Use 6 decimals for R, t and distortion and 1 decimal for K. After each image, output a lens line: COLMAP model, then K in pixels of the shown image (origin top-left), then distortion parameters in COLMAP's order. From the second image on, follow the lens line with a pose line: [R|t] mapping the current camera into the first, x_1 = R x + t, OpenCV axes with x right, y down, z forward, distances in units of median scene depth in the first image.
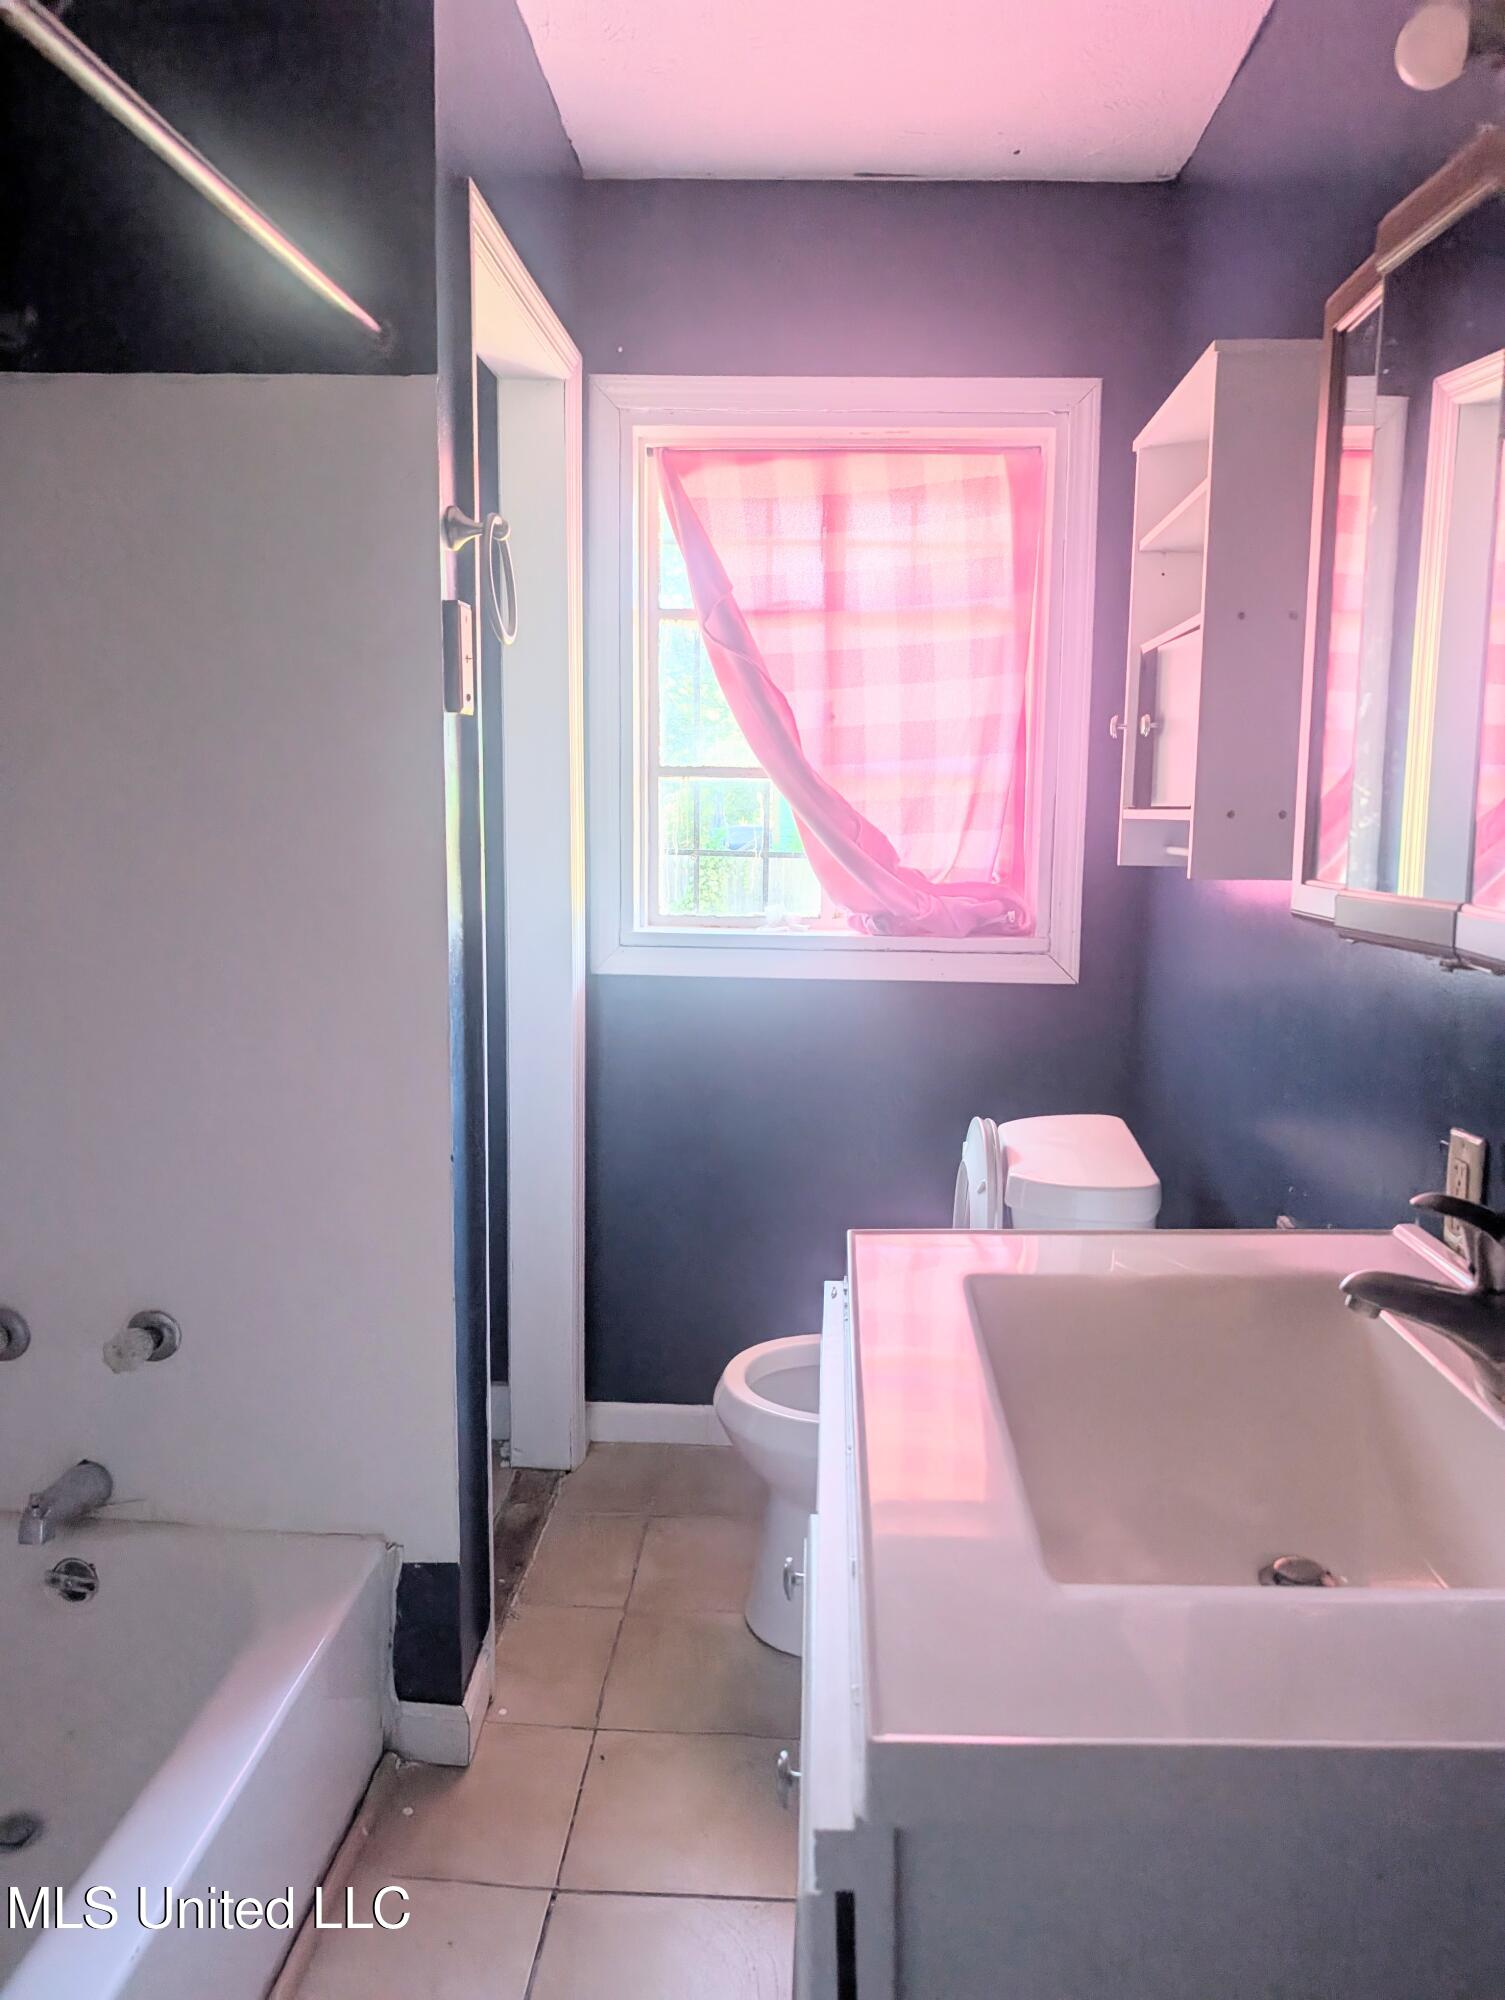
lens RADIAL K [[1406.3, 0, 752.5], [0, 1406.3, 1000.0], [0, 0, 1]] dist [-0.020121, -0.002972]
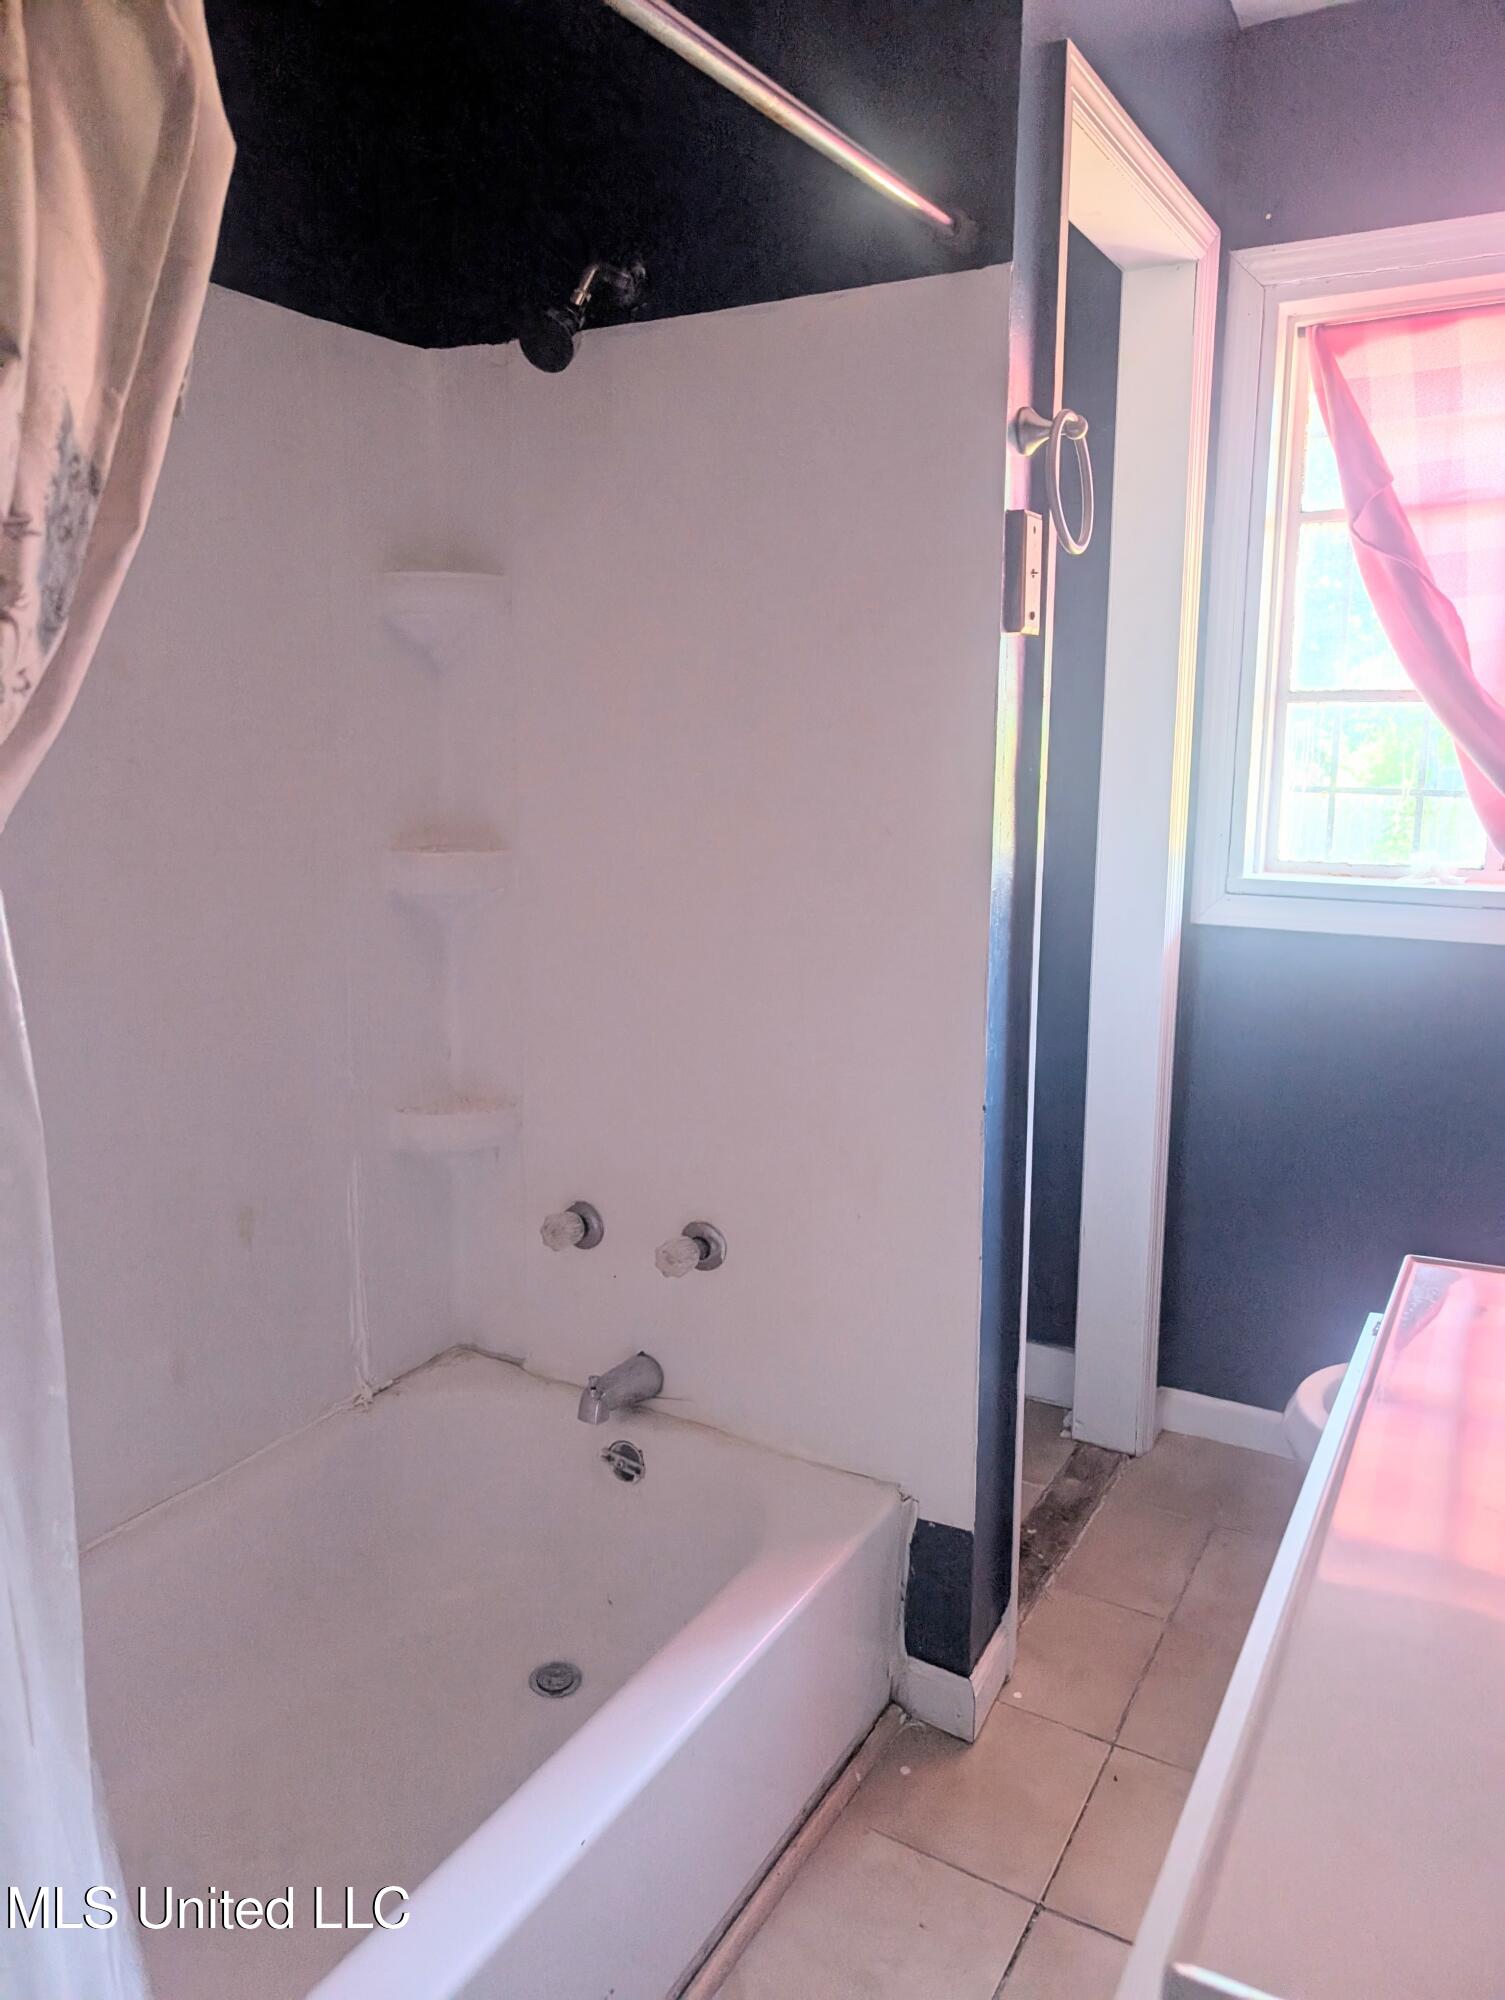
lens RADIAL K [[1407.7, 0, 752.3], [0, 1407.7, 974.3], [0, 0, 1]] dist [-0.002500, -0.024422]
pose [[0.888847, 0.067089, -0.453266, 0.062734], [-0.056641, 0.997723, 0.036604, -0.002839], [0.454690, -0.006862, 0.890623, 0.080300]]
